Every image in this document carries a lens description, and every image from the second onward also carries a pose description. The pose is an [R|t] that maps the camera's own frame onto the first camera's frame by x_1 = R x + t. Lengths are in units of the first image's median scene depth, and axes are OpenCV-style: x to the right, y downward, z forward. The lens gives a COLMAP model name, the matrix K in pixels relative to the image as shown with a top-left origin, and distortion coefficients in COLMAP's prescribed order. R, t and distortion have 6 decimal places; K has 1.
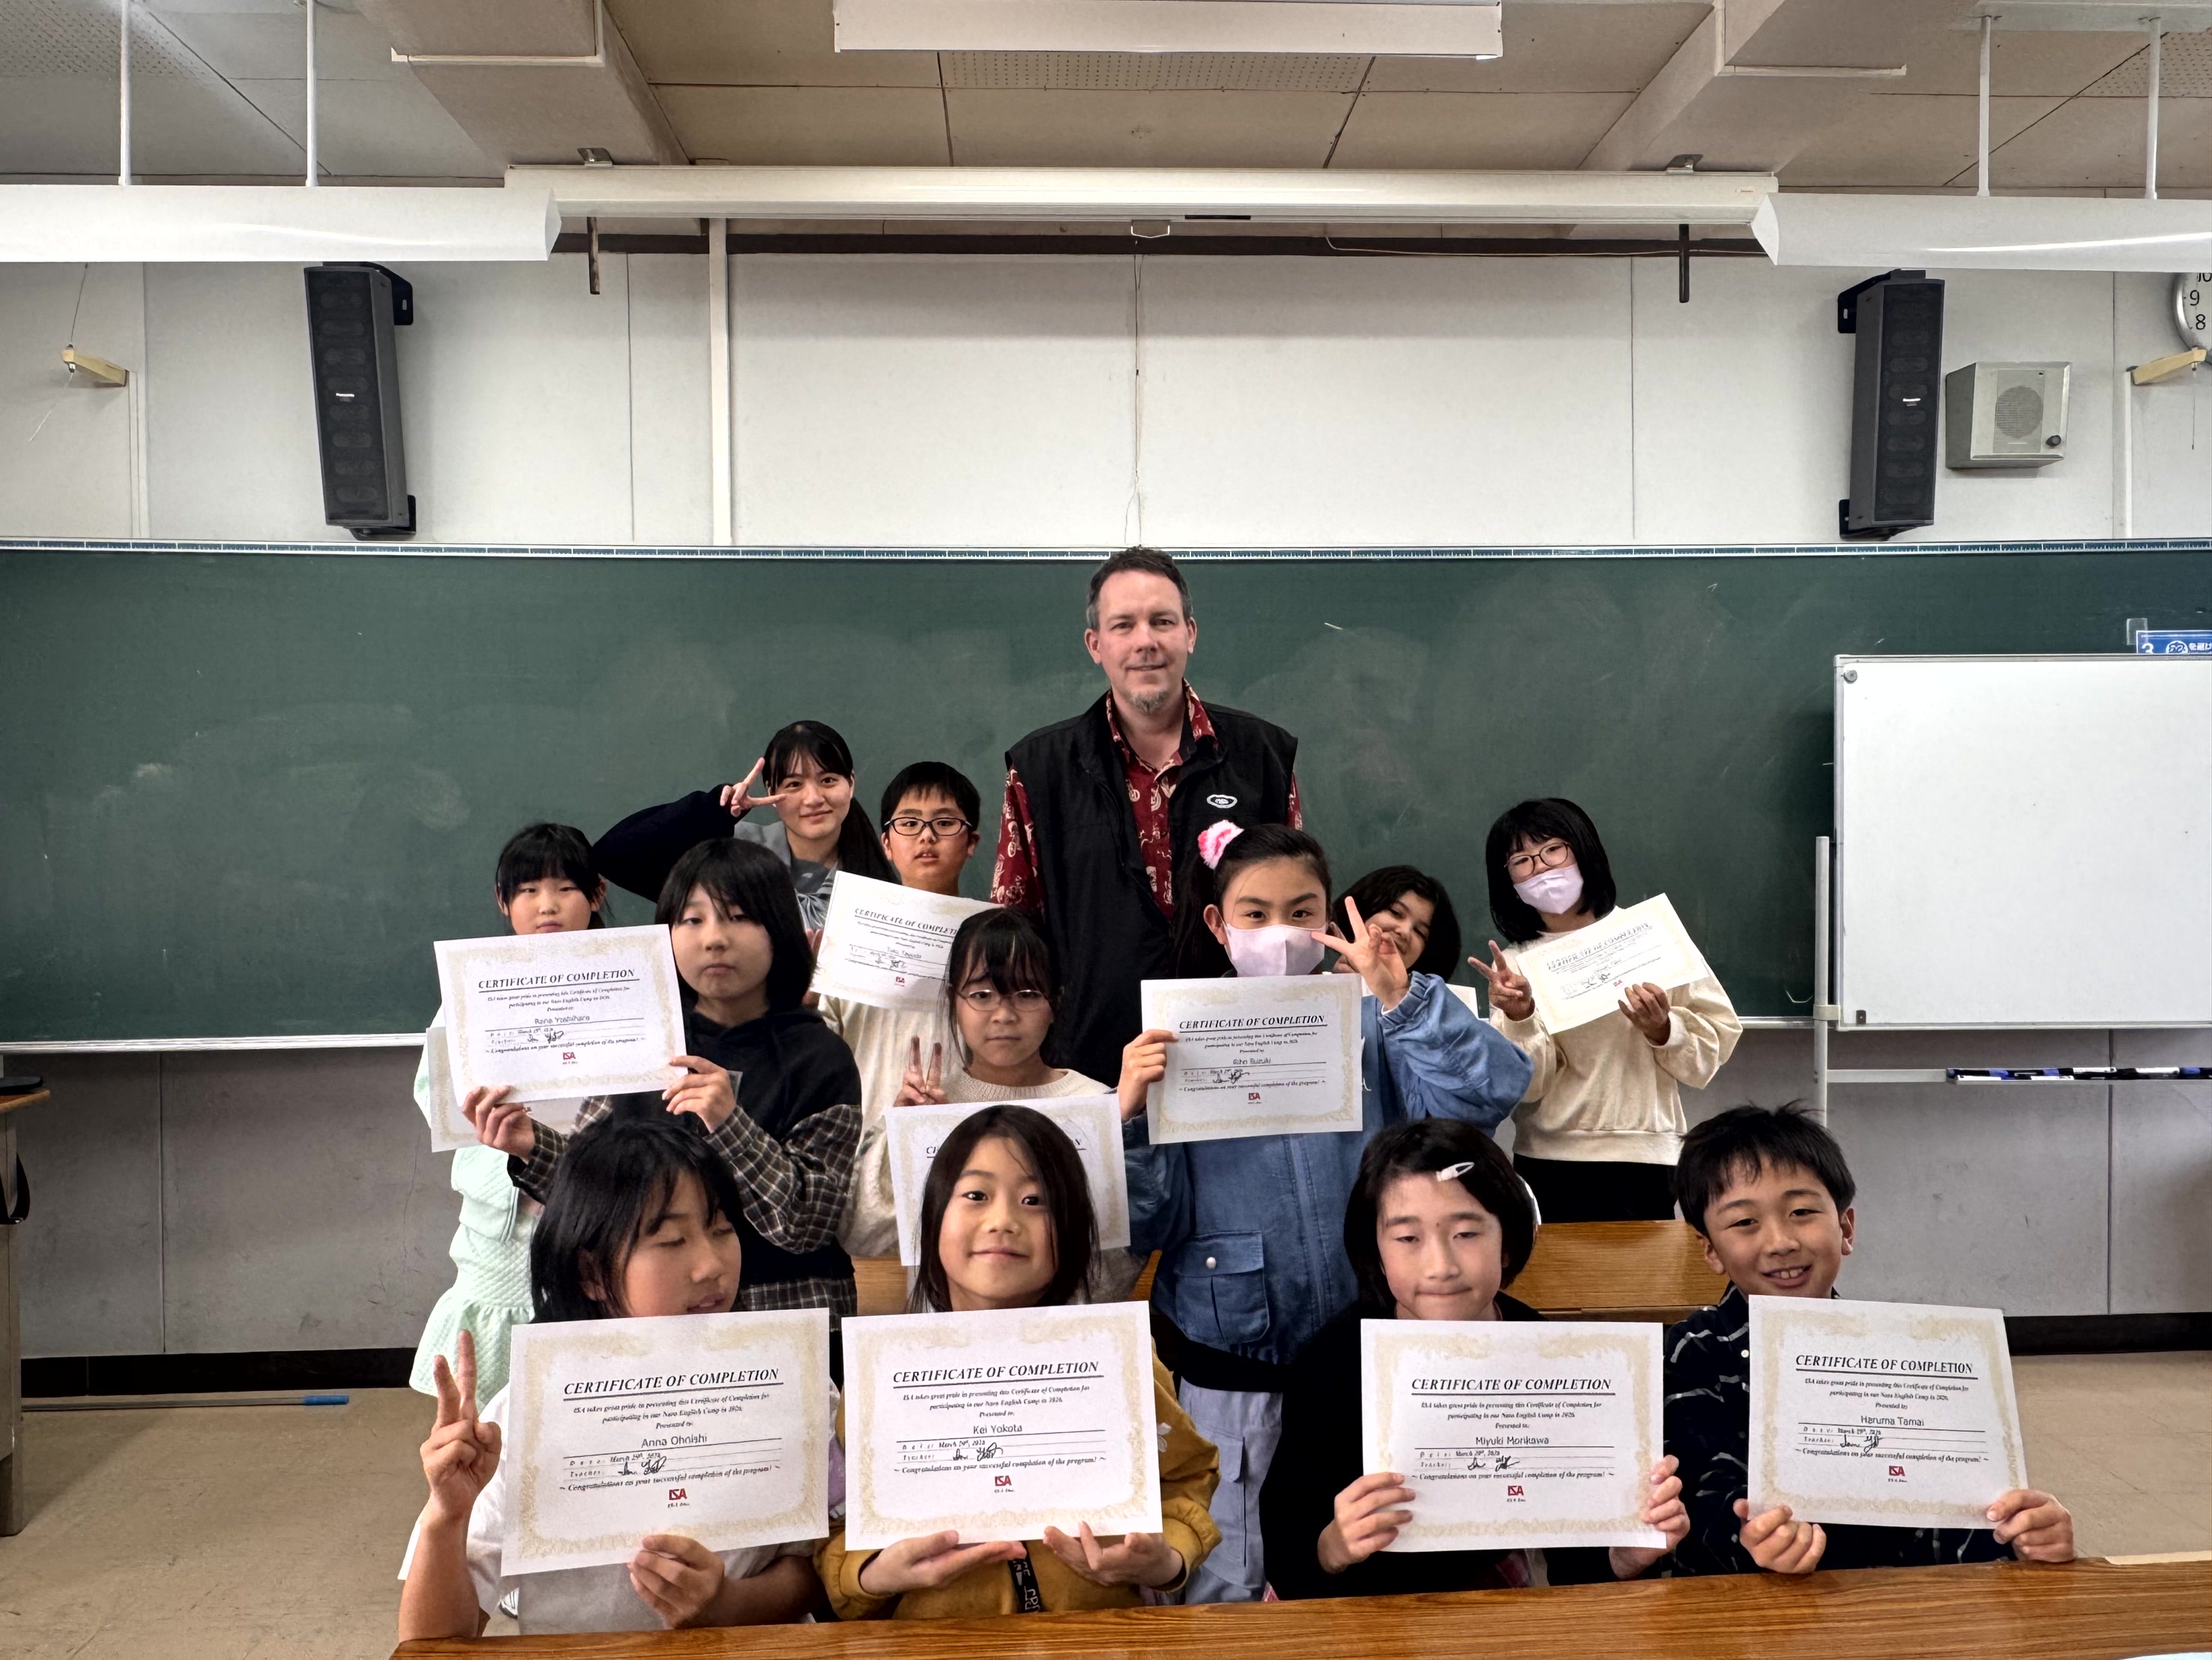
lens RADIAL K [[1598.8, 0, 1113.4], [0, 1598.8, 847.4], [0, 0, 1]] dist [0.014257, -0.002340]
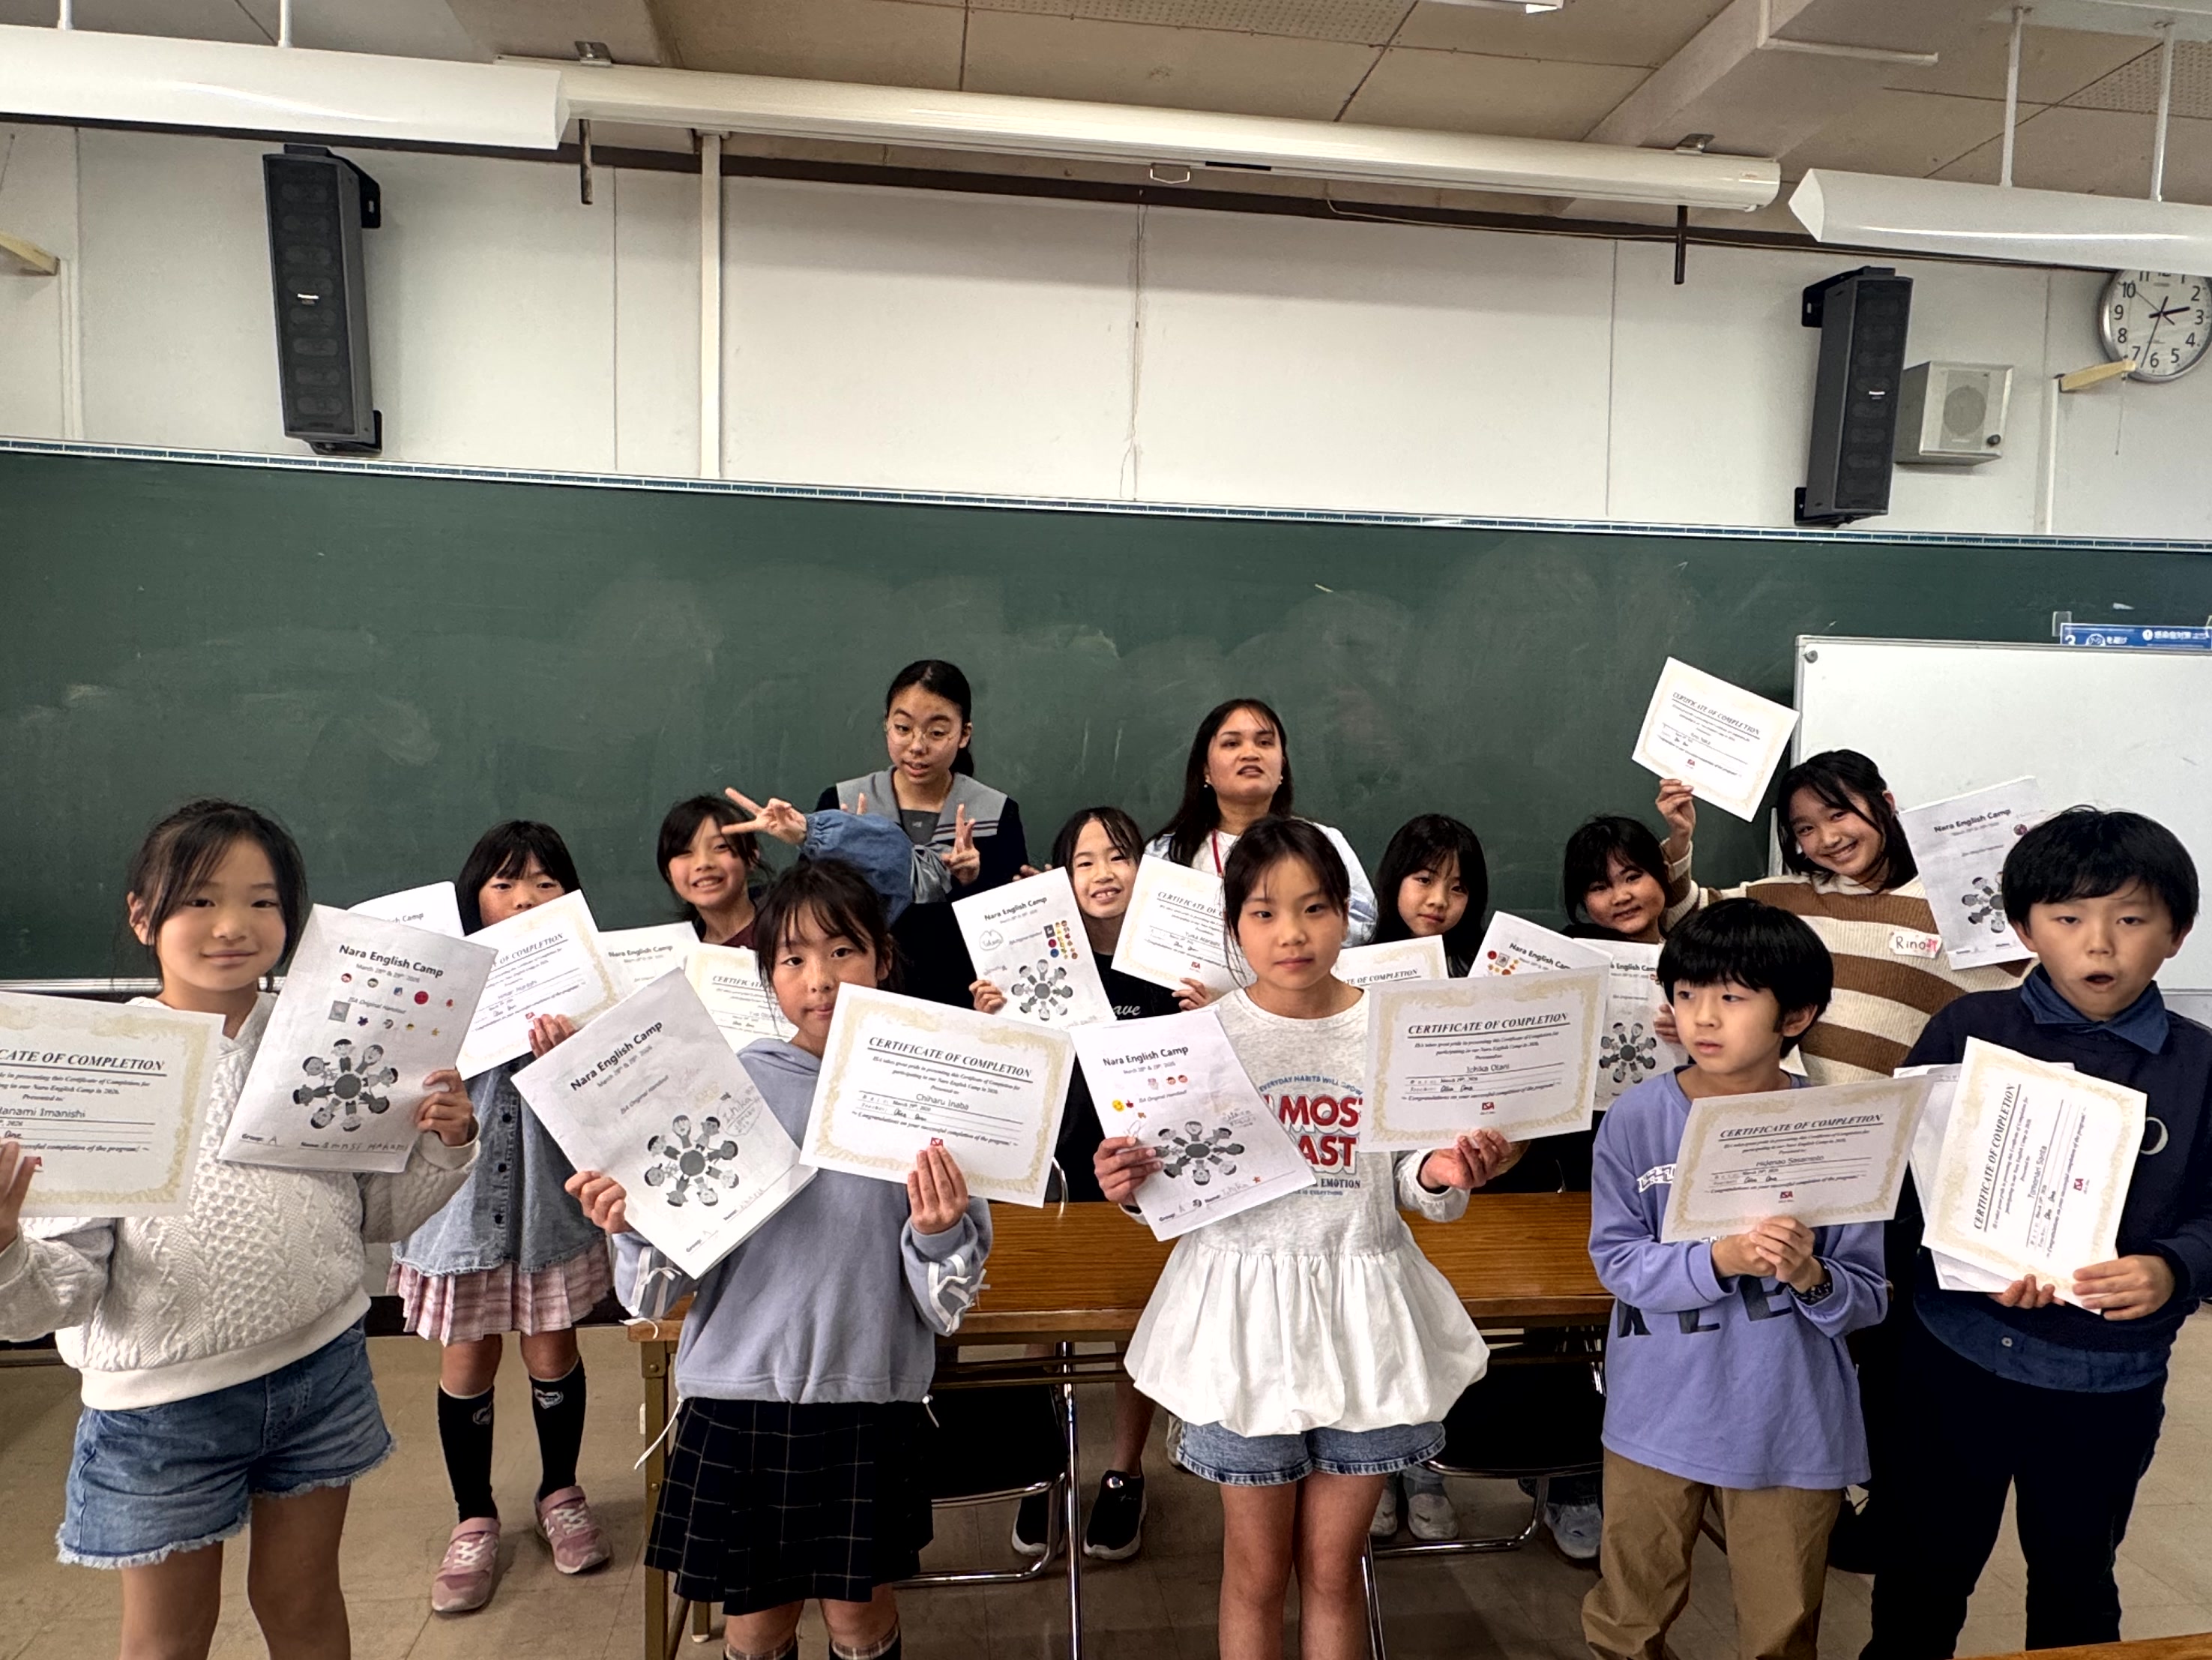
lens RADIAL K [[1430.2, 0, 1103.7], [0, 1430.2, 843.3], [0, 0, 1]] dist [0.007503, 0.000731]
pose [[0.994993, 0.022713, 0.097328, -0.087542], [-0.025984, 0.999135, 0.032473, -0.002797], [-0.096506, -0.034840, 0.994722, 0.107691]]
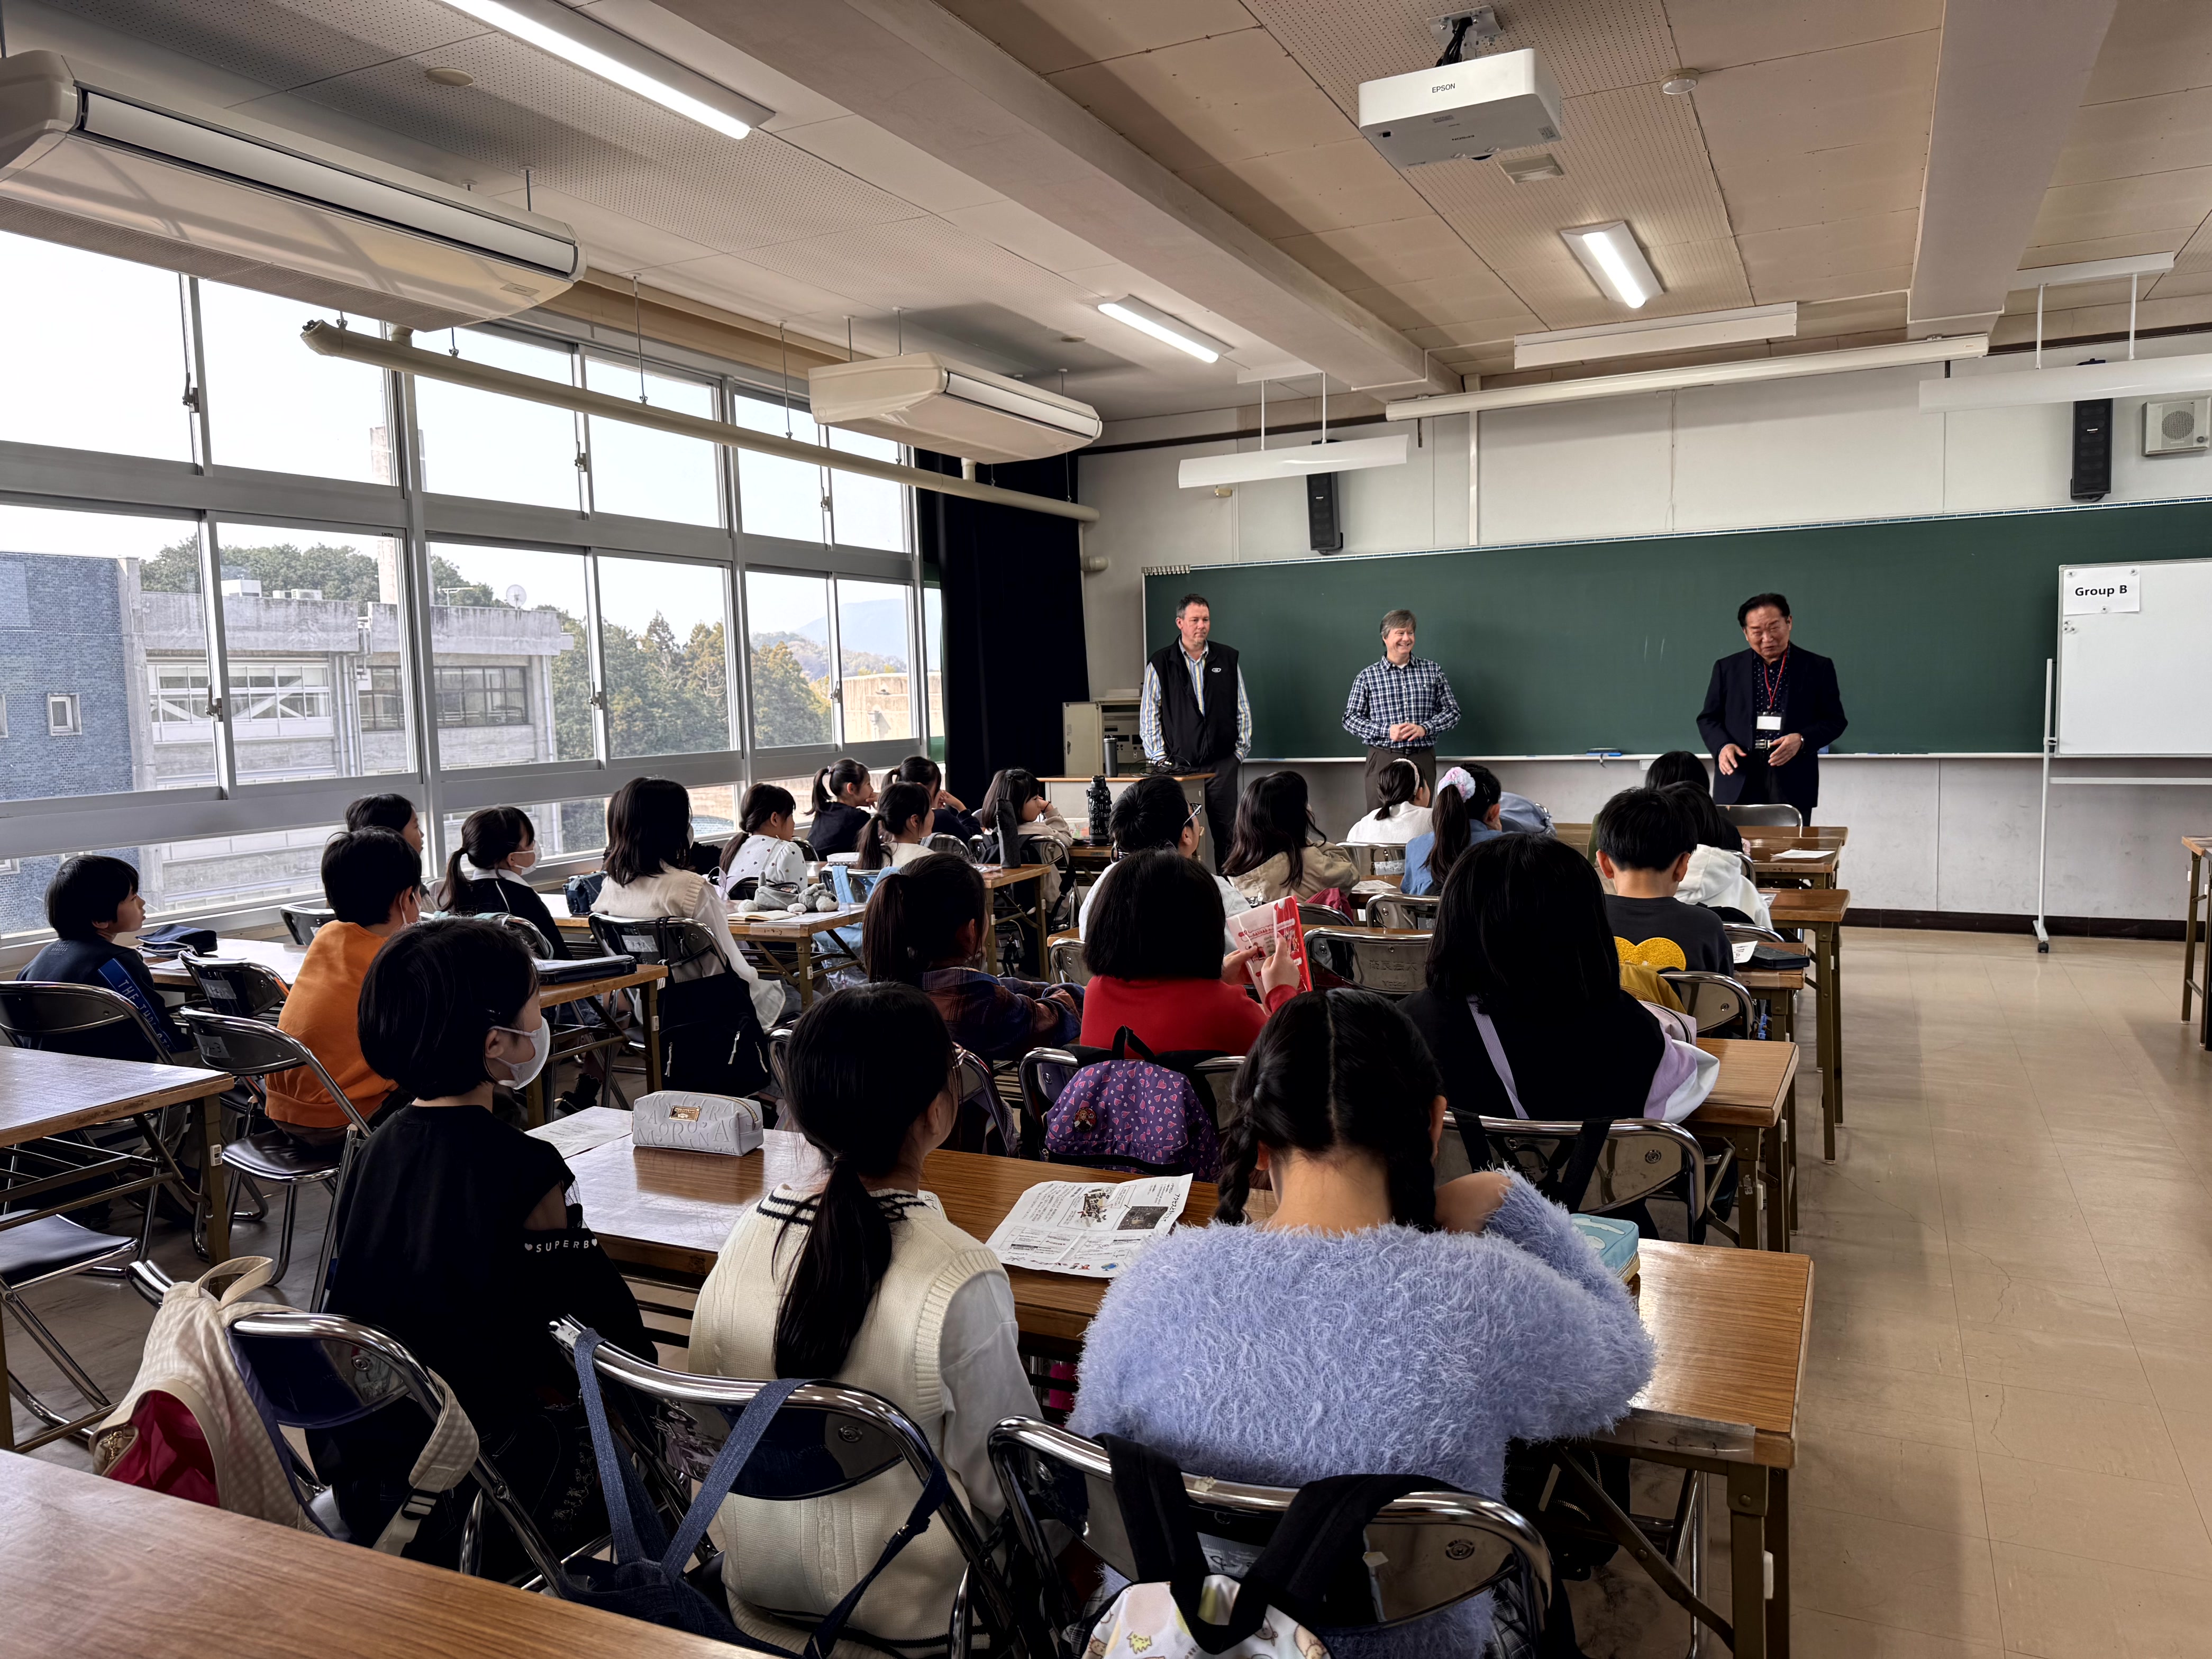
lens RADIAL K [[1598.5, 0, 1110.2], [0, 1598.5, 832.0], [0, 0, 1]] dist [0.014257, -0.002340]
pose [[0.869939, 0.025498, -0.492500, 0.430247], [0.014609, 0.996892, 0.077418, 0.029025], [0.492943, -0.074544, 0.866862, -1.231677]]
